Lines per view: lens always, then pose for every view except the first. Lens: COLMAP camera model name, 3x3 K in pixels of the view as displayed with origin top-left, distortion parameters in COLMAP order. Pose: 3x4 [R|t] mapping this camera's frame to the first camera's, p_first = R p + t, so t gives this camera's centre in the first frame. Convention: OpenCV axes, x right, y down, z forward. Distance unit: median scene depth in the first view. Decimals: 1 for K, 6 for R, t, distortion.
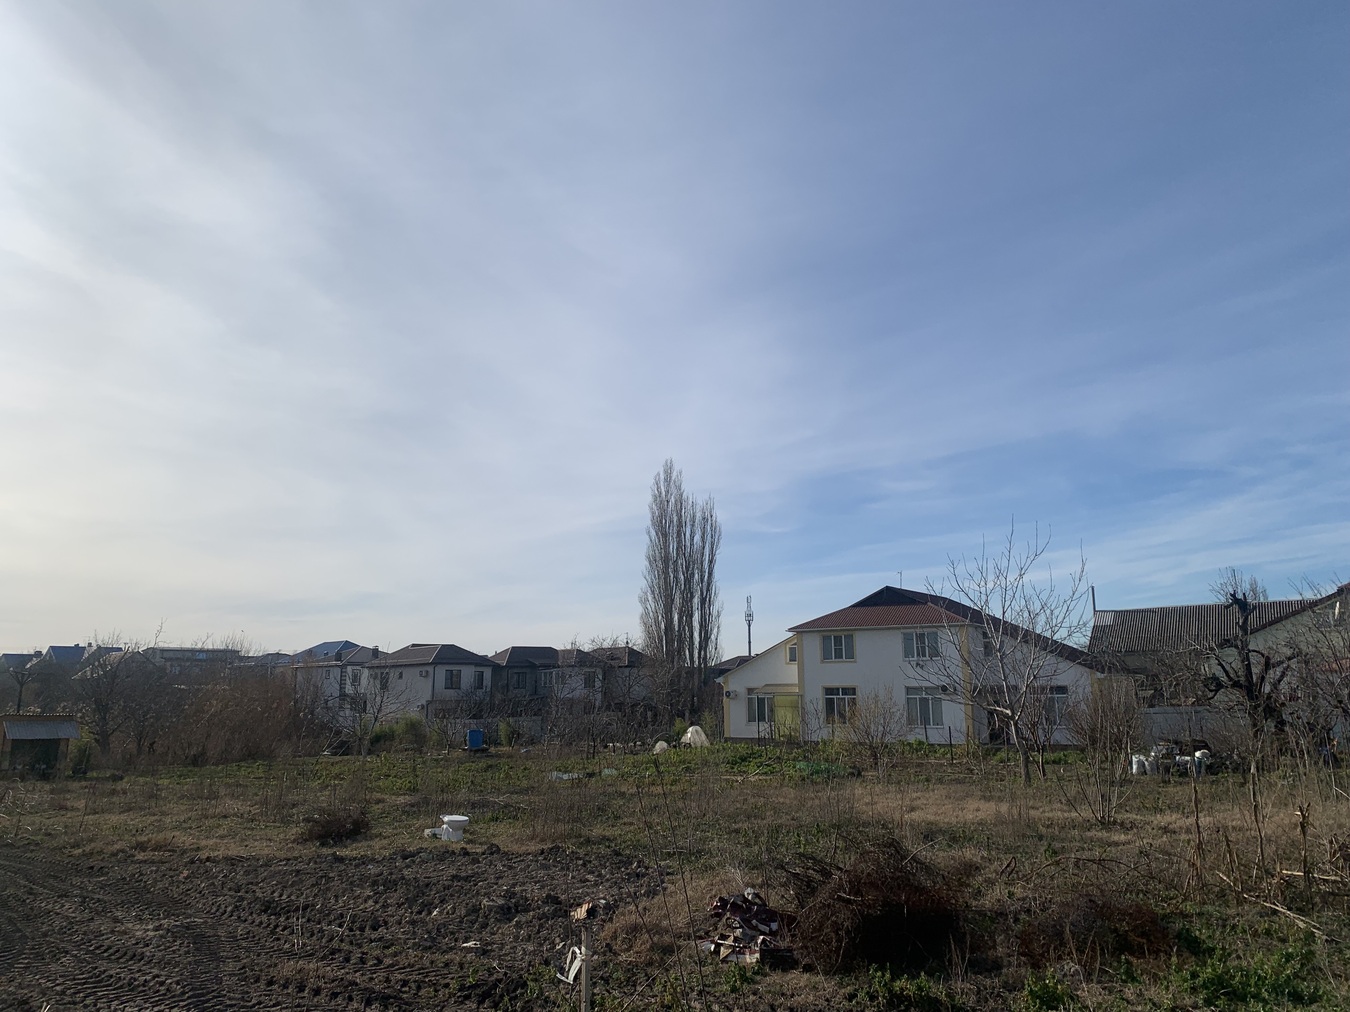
lens RADIAL K [[1029.9, 0, 684.9], [0, 1029.9, 492.0], [0, 0, 1]] dist [0.022572, -0.017200]
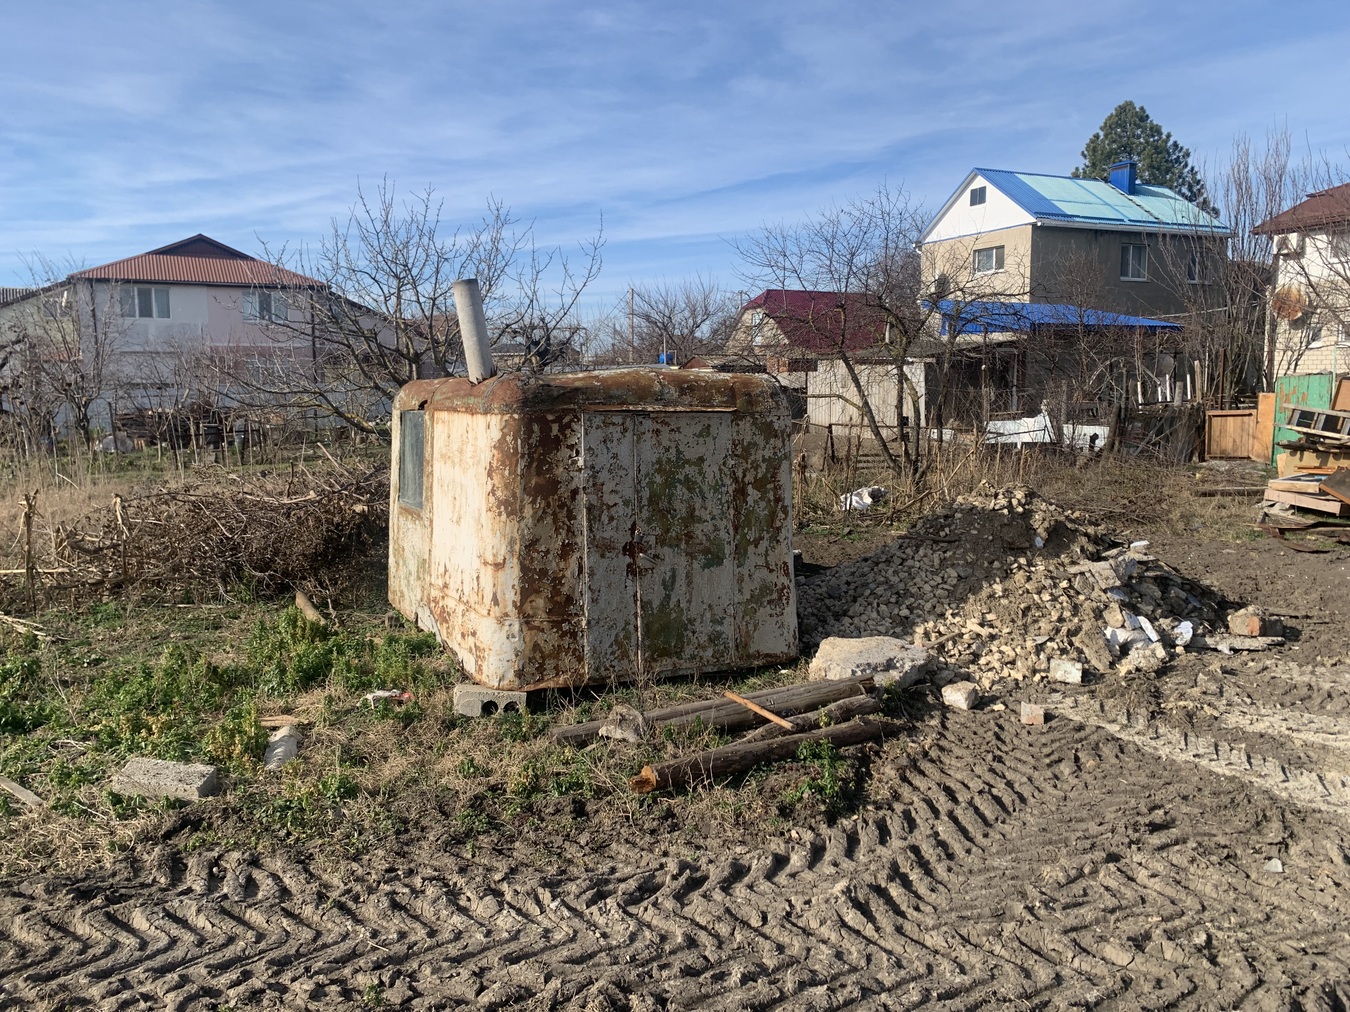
lens RADIAL K [[1033.6, 0, 654.6], [0, 1033.6, 476.7], [0, 0, 1]] dist [0.041828, -0.034774]
pose [[0.476460, -0.072490, 0.876203, 0.065741], [-0.167821, 0.970772, 0.171572, 0.040728], [-0.863031, -0.228793, 0.450368, 0.127176]]
